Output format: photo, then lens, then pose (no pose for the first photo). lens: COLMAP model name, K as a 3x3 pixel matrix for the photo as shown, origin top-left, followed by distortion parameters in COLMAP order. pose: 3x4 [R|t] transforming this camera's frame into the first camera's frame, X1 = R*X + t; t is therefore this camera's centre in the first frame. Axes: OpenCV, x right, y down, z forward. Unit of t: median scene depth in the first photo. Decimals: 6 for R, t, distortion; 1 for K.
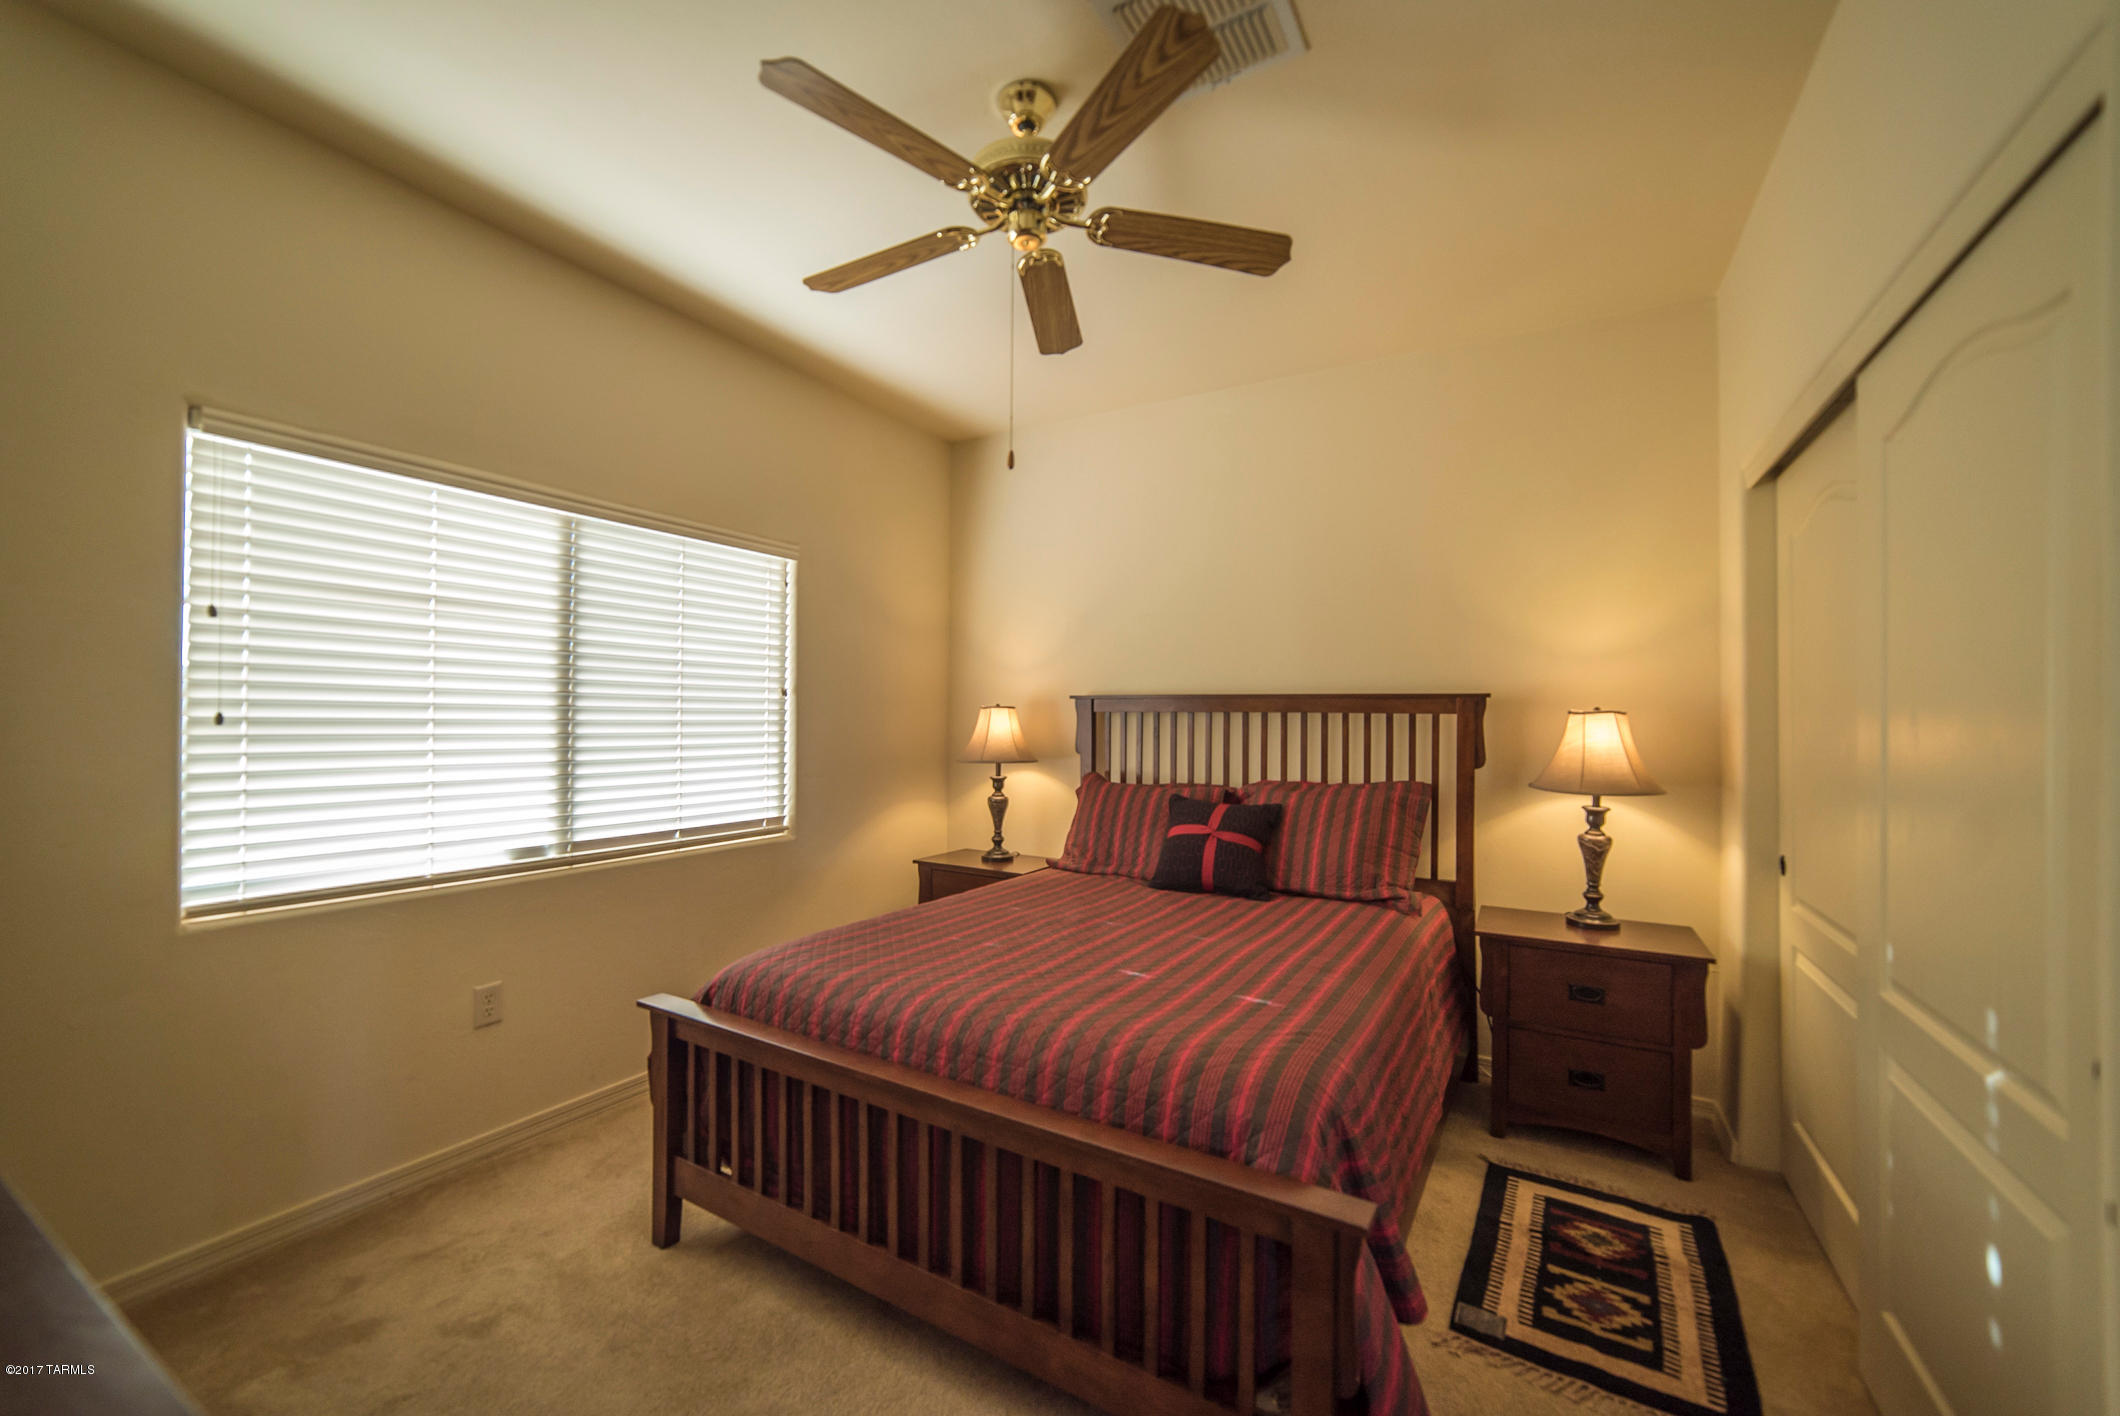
lens RADIAL K [[823.8, 0, 1063.4], [0, 823.8, 718.0], [0, 0, 1]] dist [-0.012473, 0.000214]
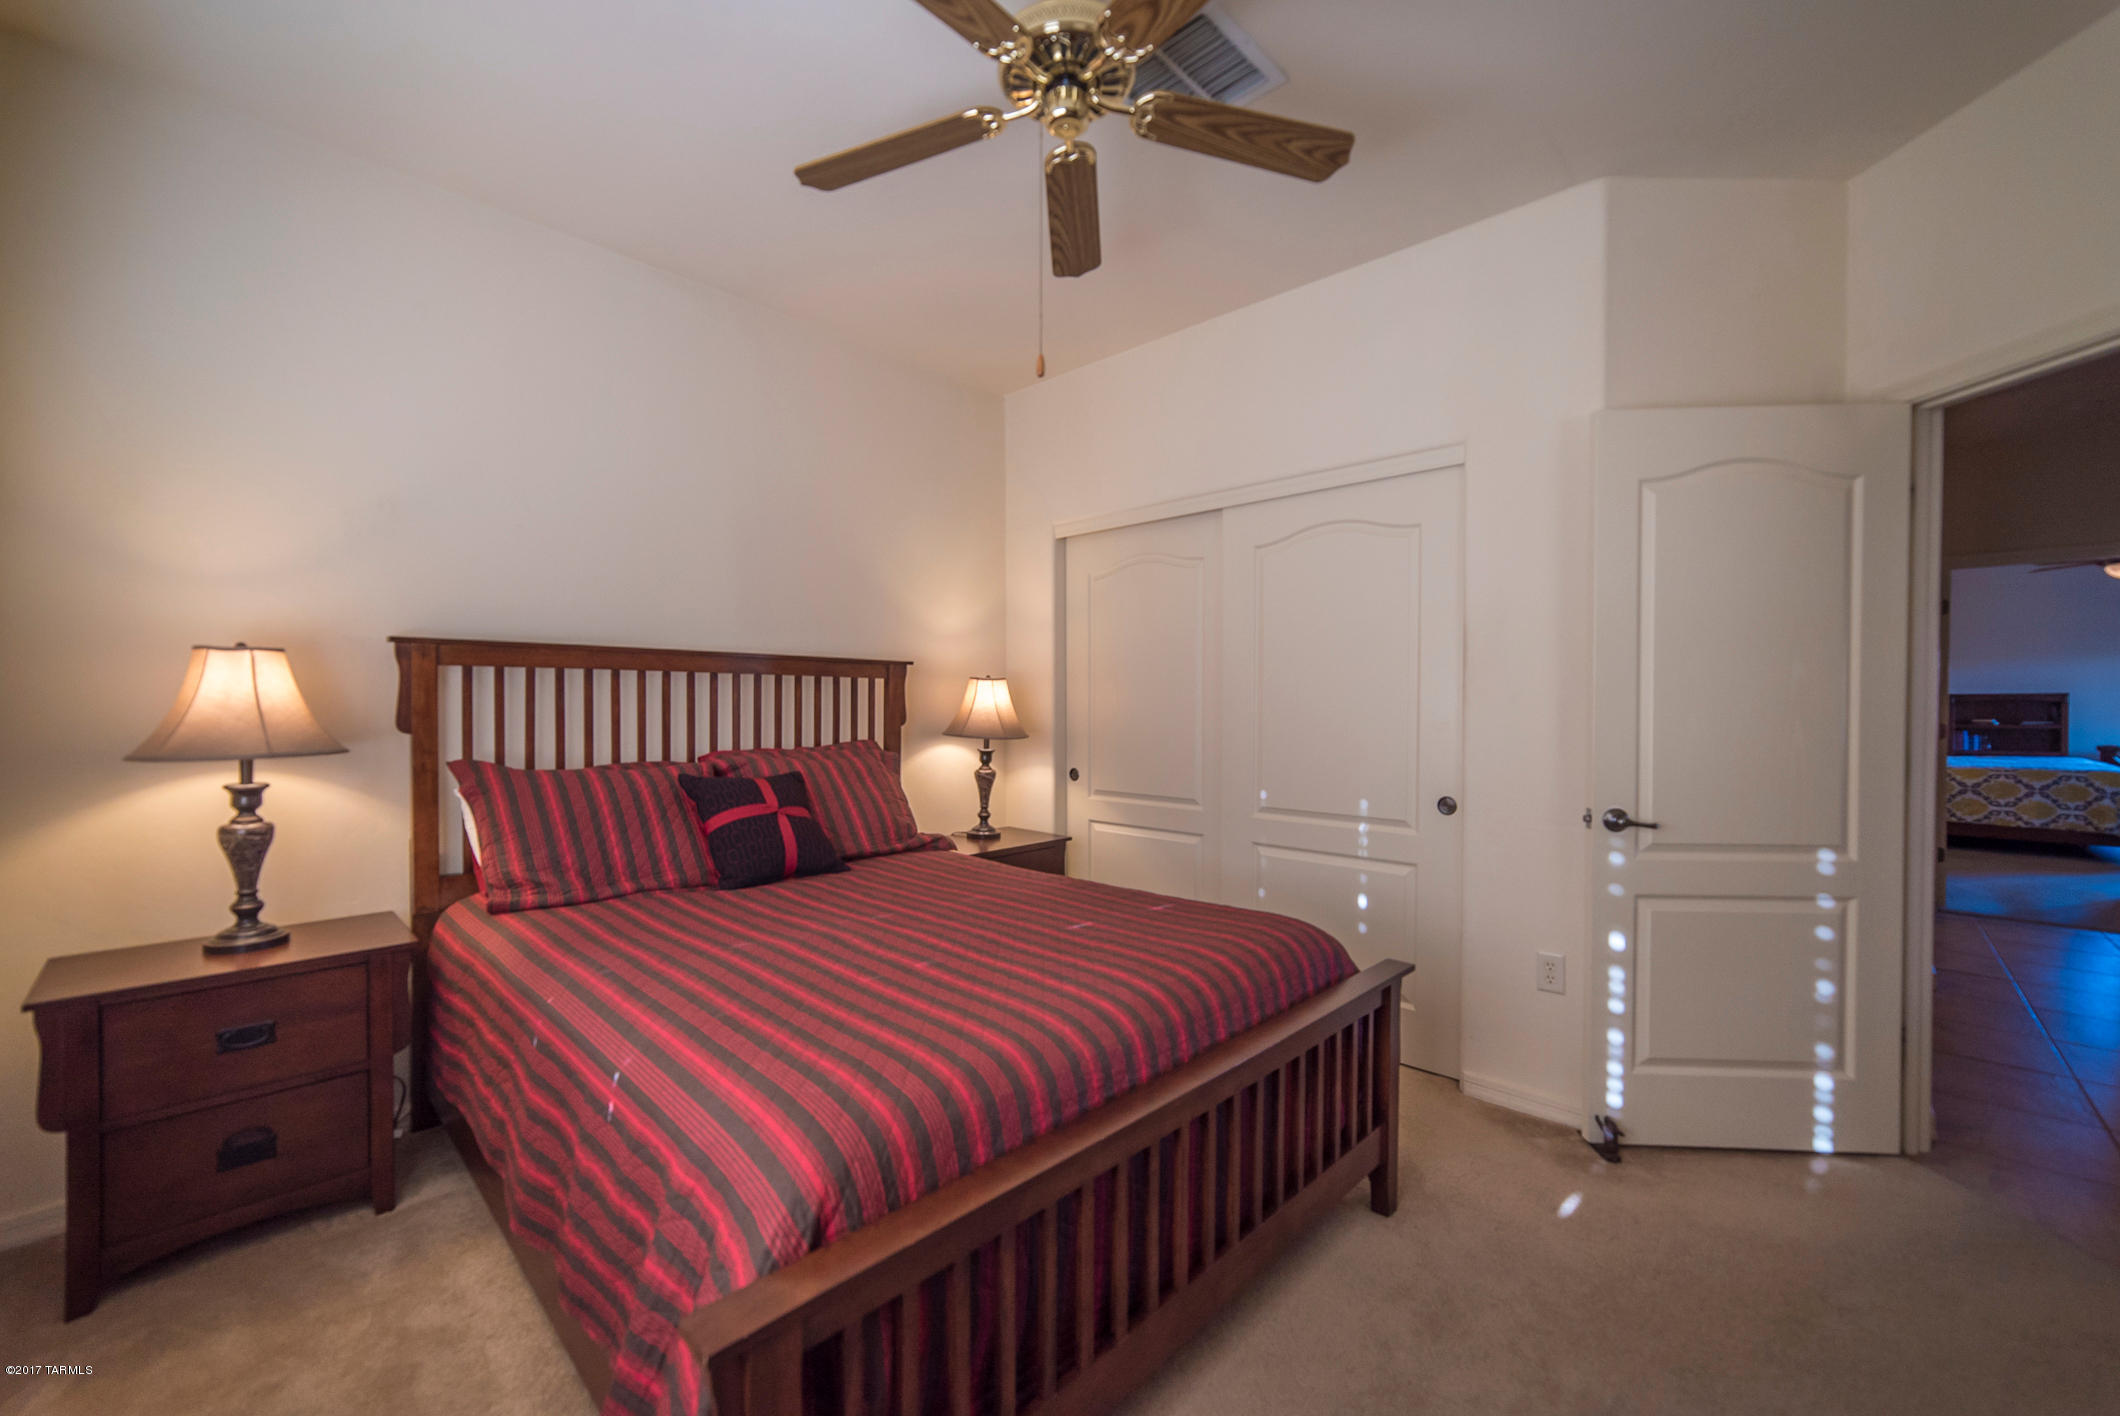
lens RADIAL K [[836.0, 0, 1059.9], [0, 836.0, 715.1], [0, 0, 1]] dist [-0.012910, 0.005697]
pose [[0.241053, -0.021563, 0.970272, -0.590722], [-0.000705, 0.999749, 0.022393, 0.020265], [-0.970512, -0.006081, 0.240978, 0.500310]]
